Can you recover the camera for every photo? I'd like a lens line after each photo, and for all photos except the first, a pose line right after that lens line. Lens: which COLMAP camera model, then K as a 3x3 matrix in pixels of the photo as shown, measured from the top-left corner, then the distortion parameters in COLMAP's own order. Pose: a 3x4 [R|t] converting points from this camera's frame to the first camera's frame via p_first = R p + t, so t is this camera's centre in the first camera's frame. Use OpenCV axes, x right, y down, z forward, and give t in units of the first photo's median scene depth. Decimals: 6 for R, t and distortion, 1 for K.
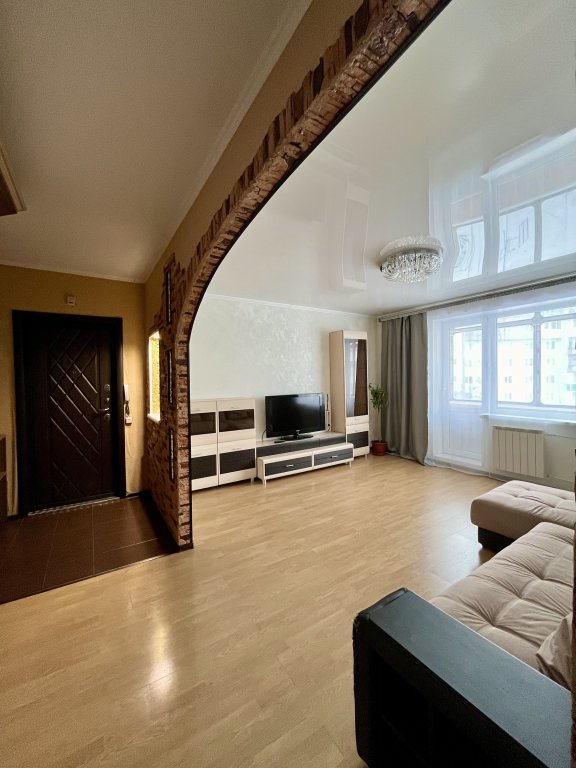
lens RADIAL K [[309.9, 0, 288.5], [0, 309.9, 382.9], [0, 0, 1]] dist [-0.008342, 0.001990]
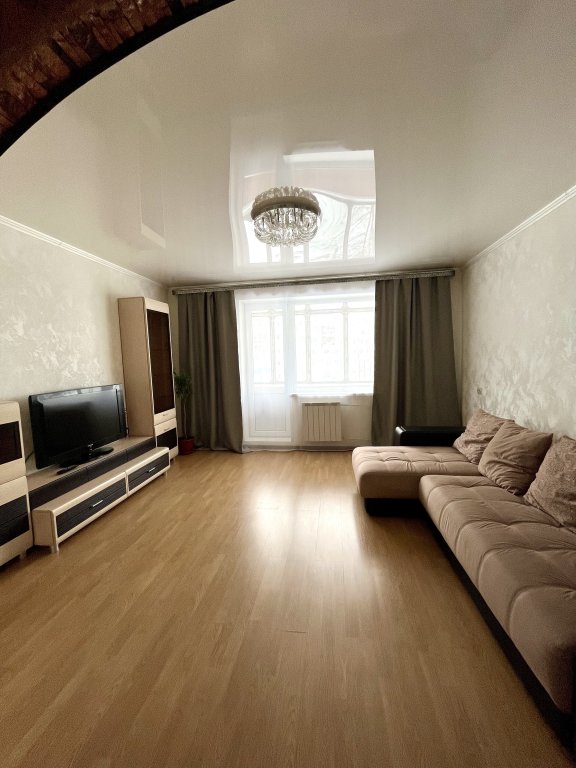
lens RADIAL K [[309.9, 0, 287.6], [0, 309.9, 384.2], [0, 0, 1]] dist [-0.008342, 0.001990]
pose [[0.652212, -0.064608, 0.755279, -0.187930], [0.032237, 0.997824, 0.057517, 0.004818], [-0.757351, -0.013165, 0.652875, 0.293959]]
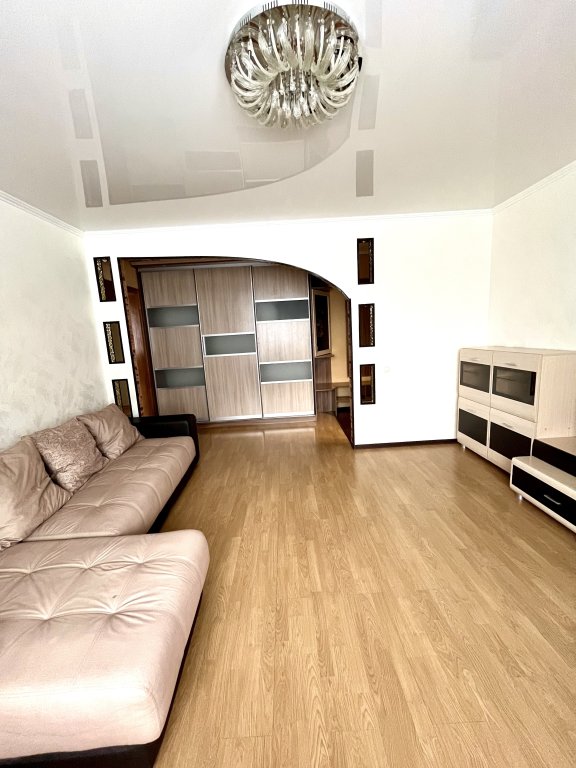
lens RADIAL K [[309.9, 0, 286.2], [0, 309.9, 383.4], [0, 0, 1]] dist [-0.008342, 0.001990]
pose [[-0.515906, 0.189881, -0.835336, 0.565054], [0.049481, 0.980102, 0.192227, -0.028555], [0.855215, 0.057838, -0.515036, 0.834191]]
